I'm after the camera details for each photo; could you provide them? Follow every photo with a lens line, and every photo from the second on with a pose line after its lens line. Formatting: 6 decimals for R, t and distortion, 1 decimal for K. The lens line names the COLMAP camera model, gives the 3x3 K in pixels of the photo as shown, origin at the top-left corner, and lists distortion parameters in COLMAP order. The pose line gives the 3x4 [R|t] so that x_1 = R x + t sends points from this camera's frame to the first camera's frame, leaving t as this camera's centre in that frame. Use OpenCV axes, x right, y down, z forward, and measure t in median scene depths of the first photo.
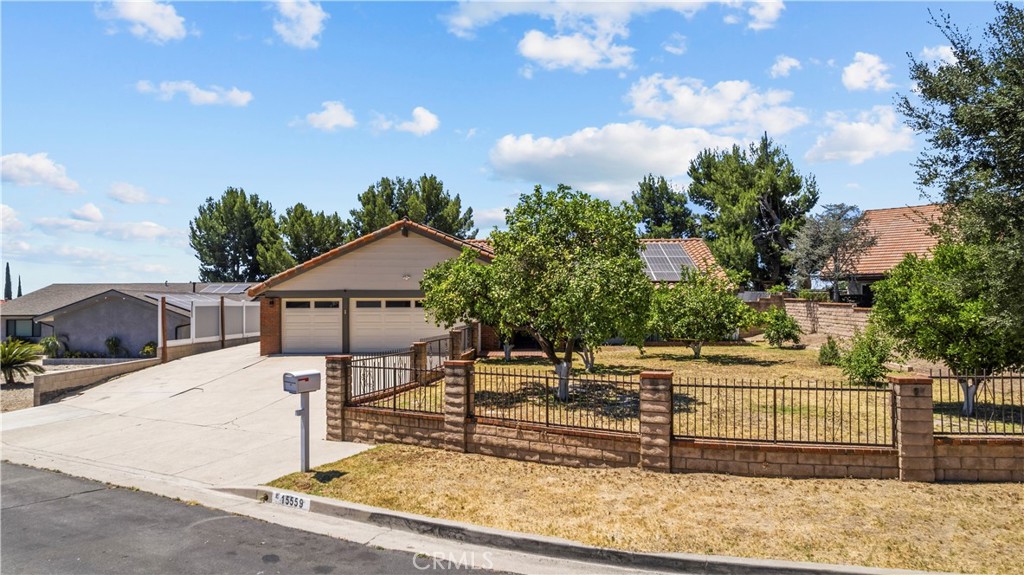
lens RADIAL K [[656.0, 0, 509.1], [0, 656.0, 298.9], [0, 0, 1]] dist [-0.077060, 0.066672]
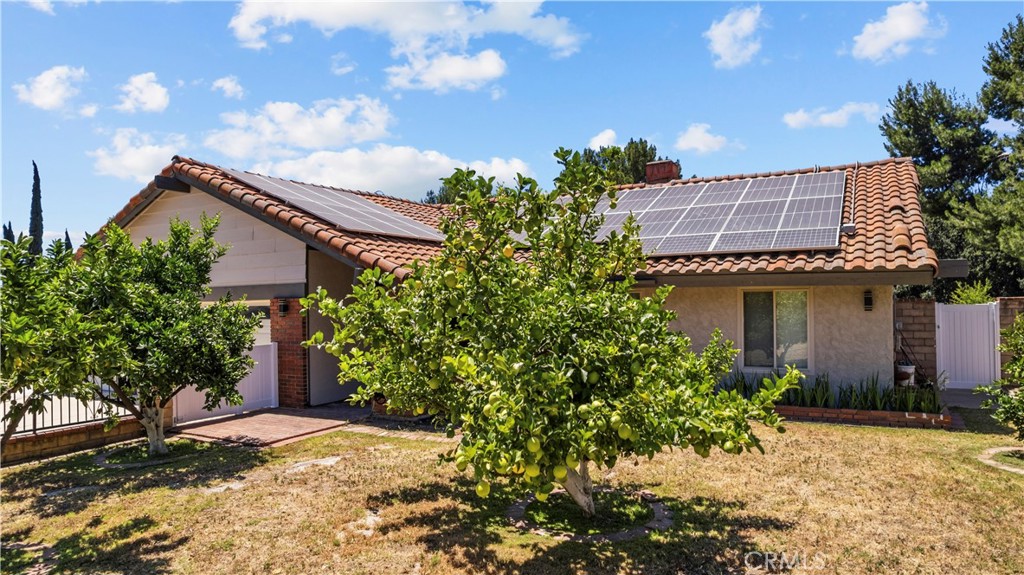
lens RADIAL K [[656.0, 0, 509.1], [0, 656.0, 298.9], [0, 0, 1]] dist [-0.077060, 0.066672]
pose [[0.887450, -0.013006, -0.460720, 0.331387], [0.019911, 0.999750, 0.010130, -0.006608], [0.460474, -0.018163, 0.887488, 0.618044]]
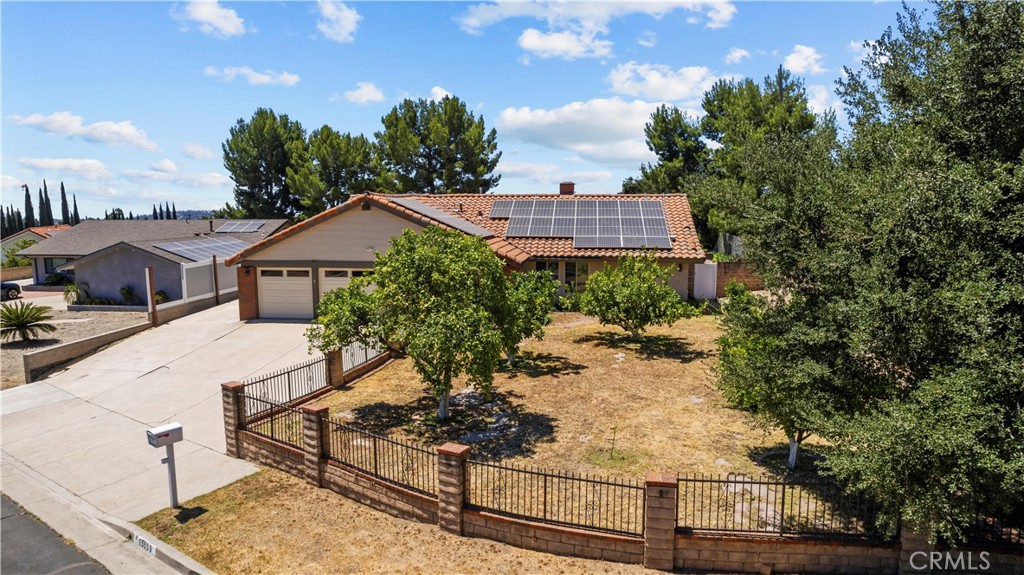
lens RADIAL K [[656.0, 0, 509.1], [0, 656.0, 298.9], [0, 0, 1]] dist [-0.077060, 0.066672]
pose [[0.996670, 0.014632, -0.080215, 0.146473], [-0.002418, 0.988639, 0.150291, -0.109948], [0.081503, -0.149597, 0.985382, -0.018348]]
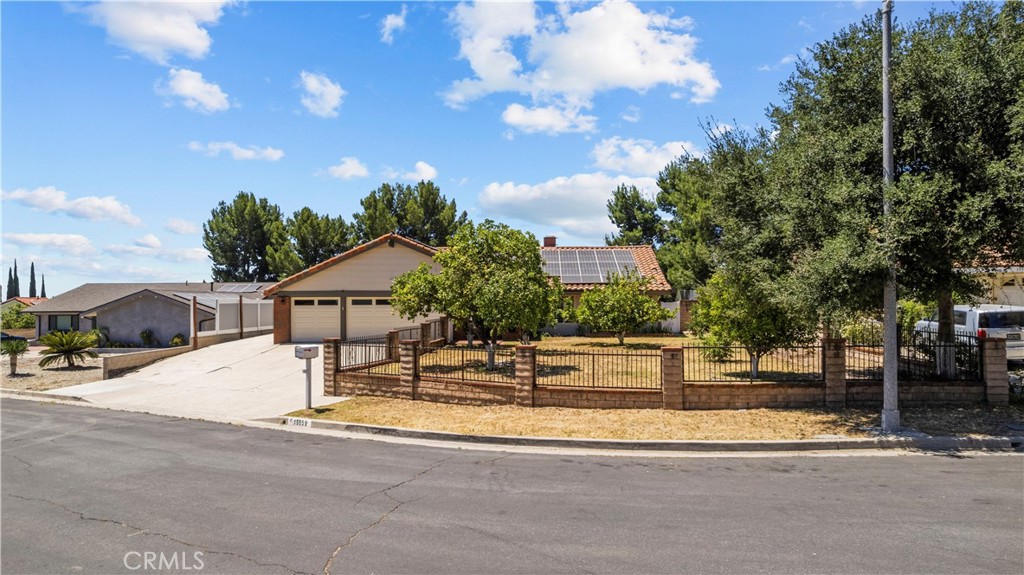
lens RADIAL K [[656.0, 0, 509.1], [0, 656.0, 298.9], [0, 0, 1]] dist [-0.077060, 0.066672]
pose [[0.999955, 0.000824, -0.009461, 0.071930], [-0.000786, 0.999992, 0.003999, -0.002999], [0.009464, -0.003992, 0.999947, -0.220370]]
